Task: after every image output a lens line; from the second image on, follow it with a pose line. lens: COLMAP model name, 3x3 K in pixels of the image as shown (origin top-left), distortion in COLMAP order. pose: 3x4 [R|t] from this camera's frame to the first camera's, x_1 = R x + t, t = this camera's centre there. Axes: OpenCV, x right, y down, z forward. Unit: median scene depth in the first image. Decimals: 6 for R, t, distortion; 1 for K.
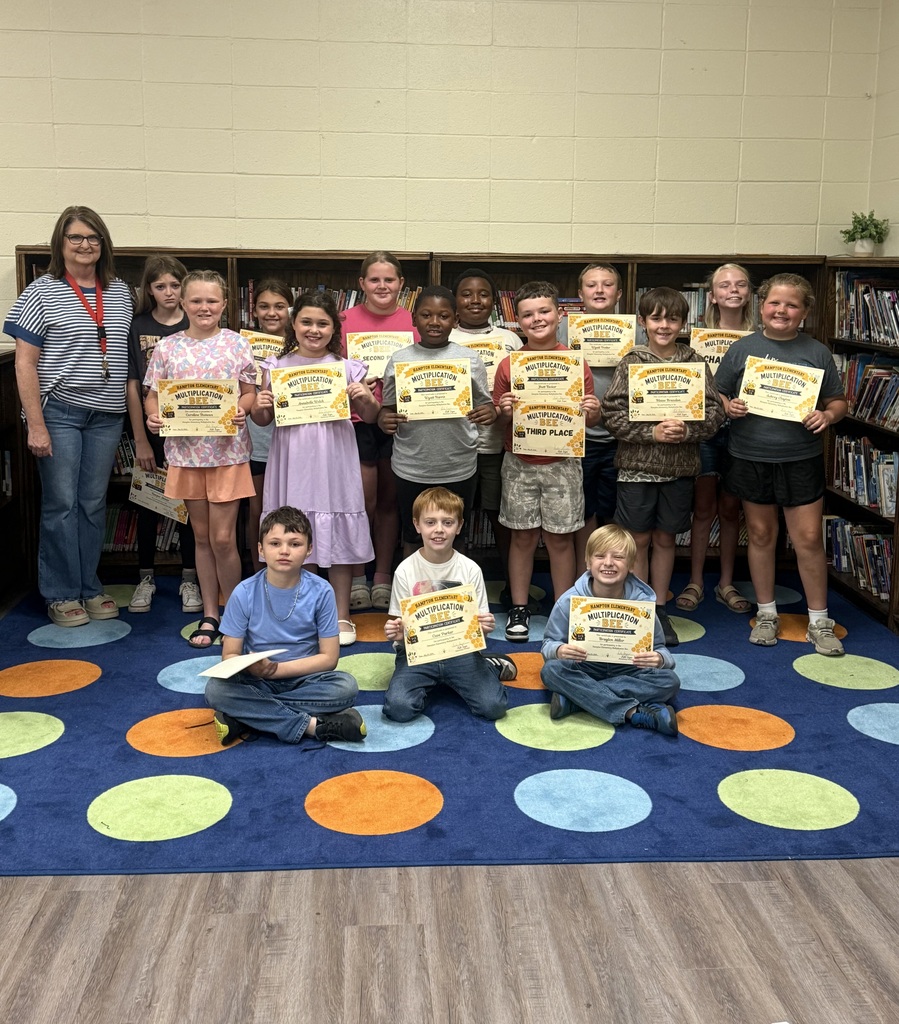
lens RADIAL K [[1126.4, 0, 449.8], [0, 1126.4, 438.5], [0, 0, 1]] dist [-0.018137, 0.217400]
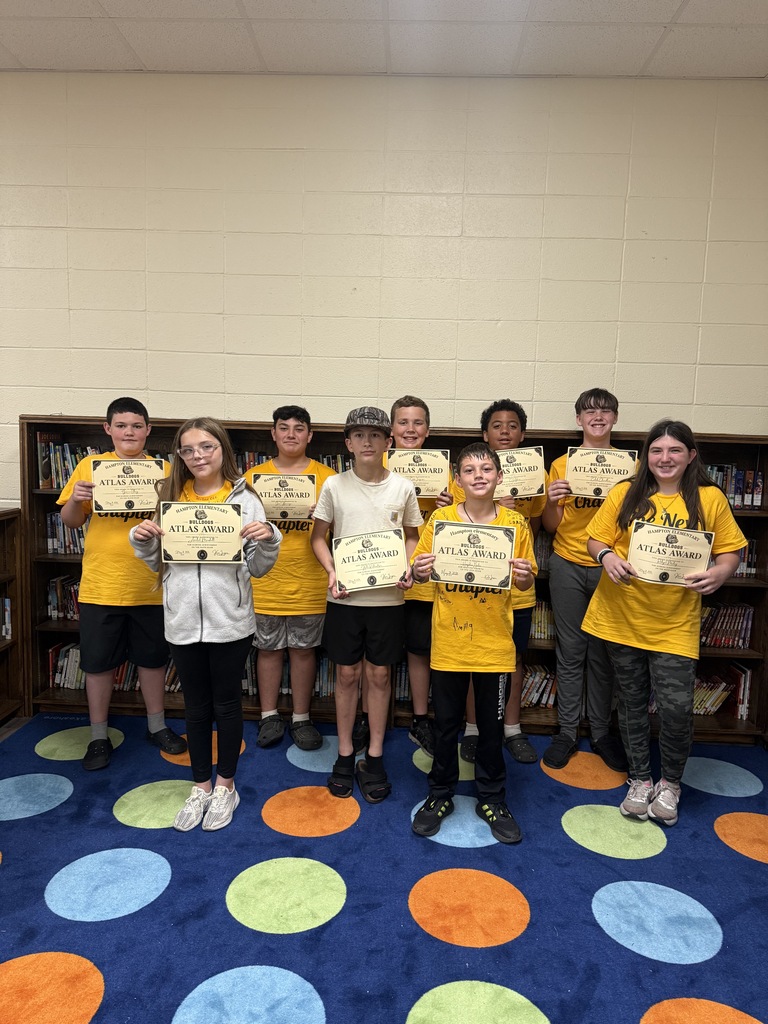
lens RADIAL K [[719.8, 0, 380.8], [0, 719.8, 517.3], [0, 0, 1]] dist [0.005969, -0.010072]
pose [[0.993185, 0.029914, -0.112645, 0.046465], [-0.034868, 0.998498, -0.042268, -0.049729], [0.111212, 0.045908, 0.992736, 0.322671]]
